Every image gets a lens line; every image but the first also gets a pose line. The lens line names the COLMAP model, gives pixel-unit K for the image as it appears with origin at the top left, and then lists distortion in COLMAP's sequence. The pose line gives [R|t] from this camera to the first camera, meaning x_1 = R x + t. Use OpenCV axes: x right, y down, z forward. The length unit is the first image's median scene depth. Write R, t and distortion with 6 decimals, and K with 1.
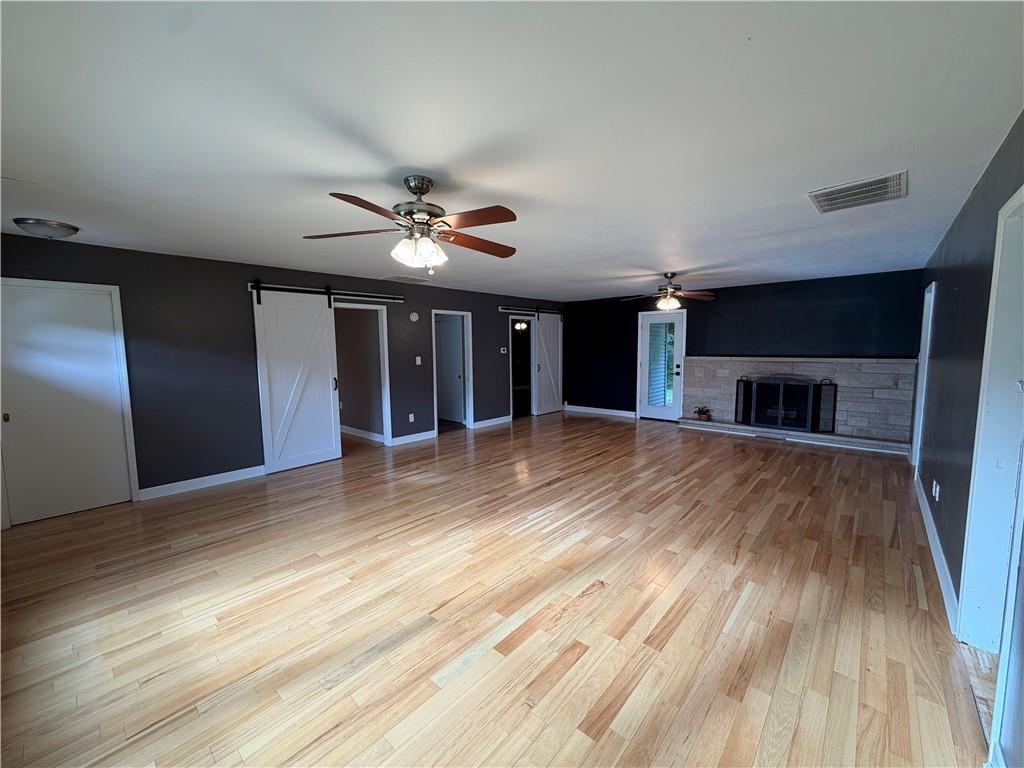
lens RADIAL K [[408.2, 0, 510.1], [0, 408.2, 382.4], [0, 0, 1]] dist [0.001898, 0.000109]
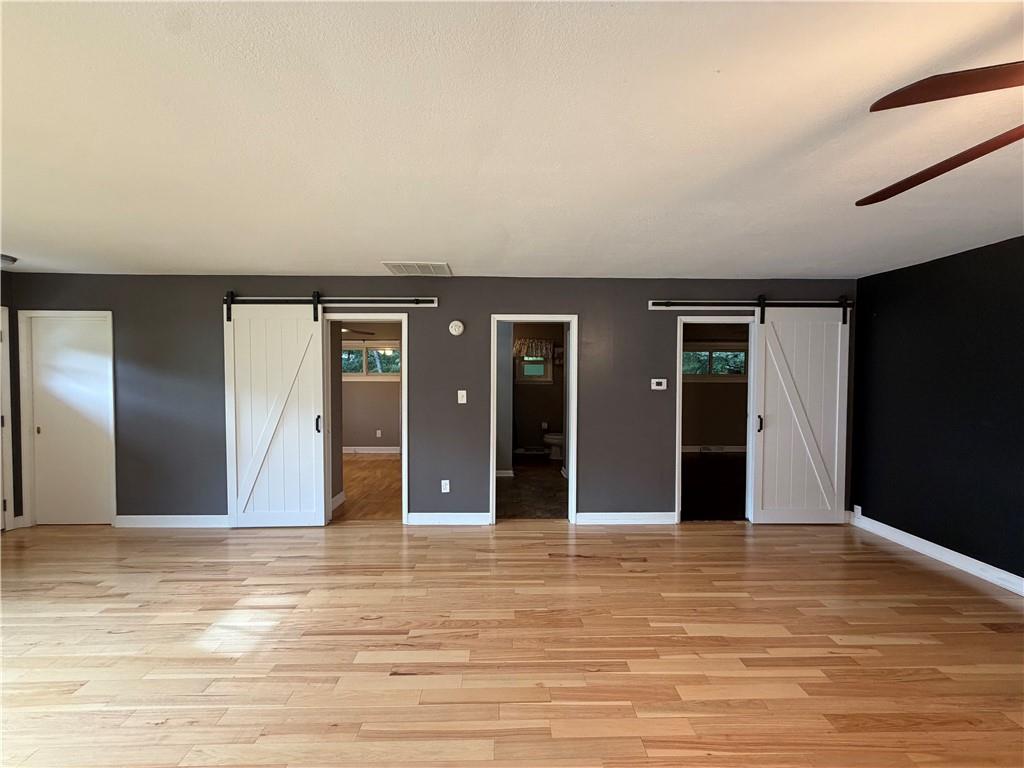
lens RADIAL K [[408.2, 0, 510.1], [0, 408.2, 382.4], [0, 0, 1]] dist [0.001898, 0.000109]
pose [[0.687068, 0.030723, -0.725943, 0.341546], [-0.075864, 0.996678, -0.029621, -0.075458], [0.722621, 0.075425, 0.687117, 0.749694]]
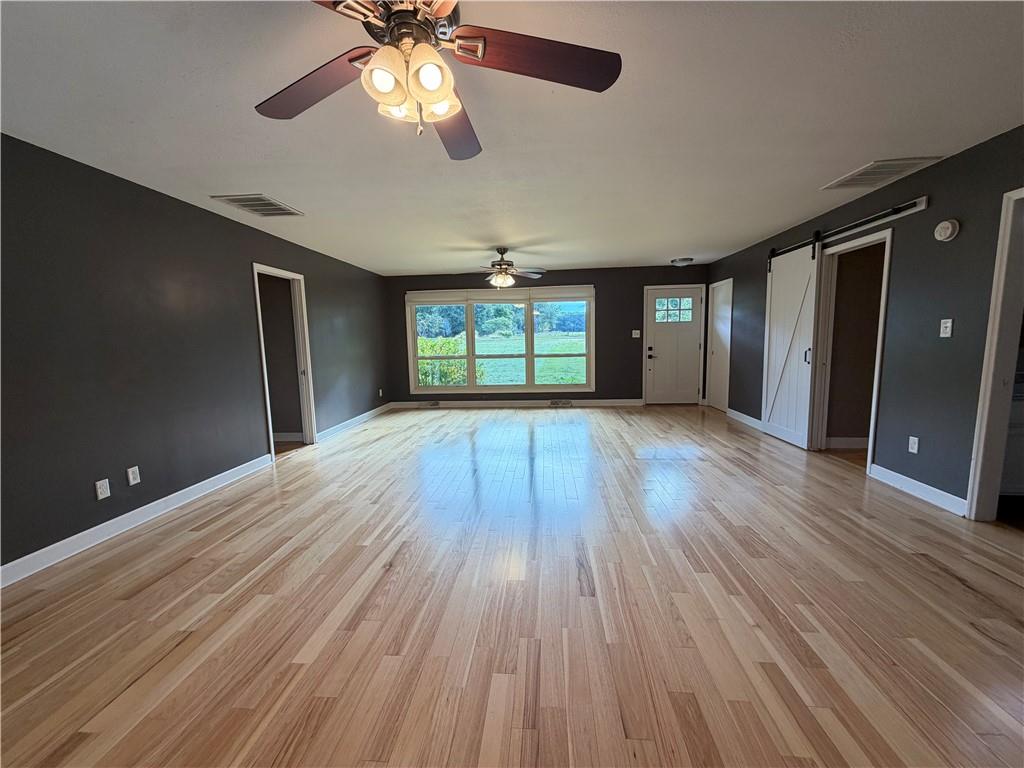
lens RADIAL K [[408.2, 0, 510.1], [0, 408.2, 382.4], [0, 0, 1]] dist [0.001898, 0.000109]
pose [[-0.796991, 0.093803, -0.596663, 0.522185], [-0.023958, 0.982179, 0.186413, -0.081052], [0.603516, 0.162865, -0.780541, 1.296971]]
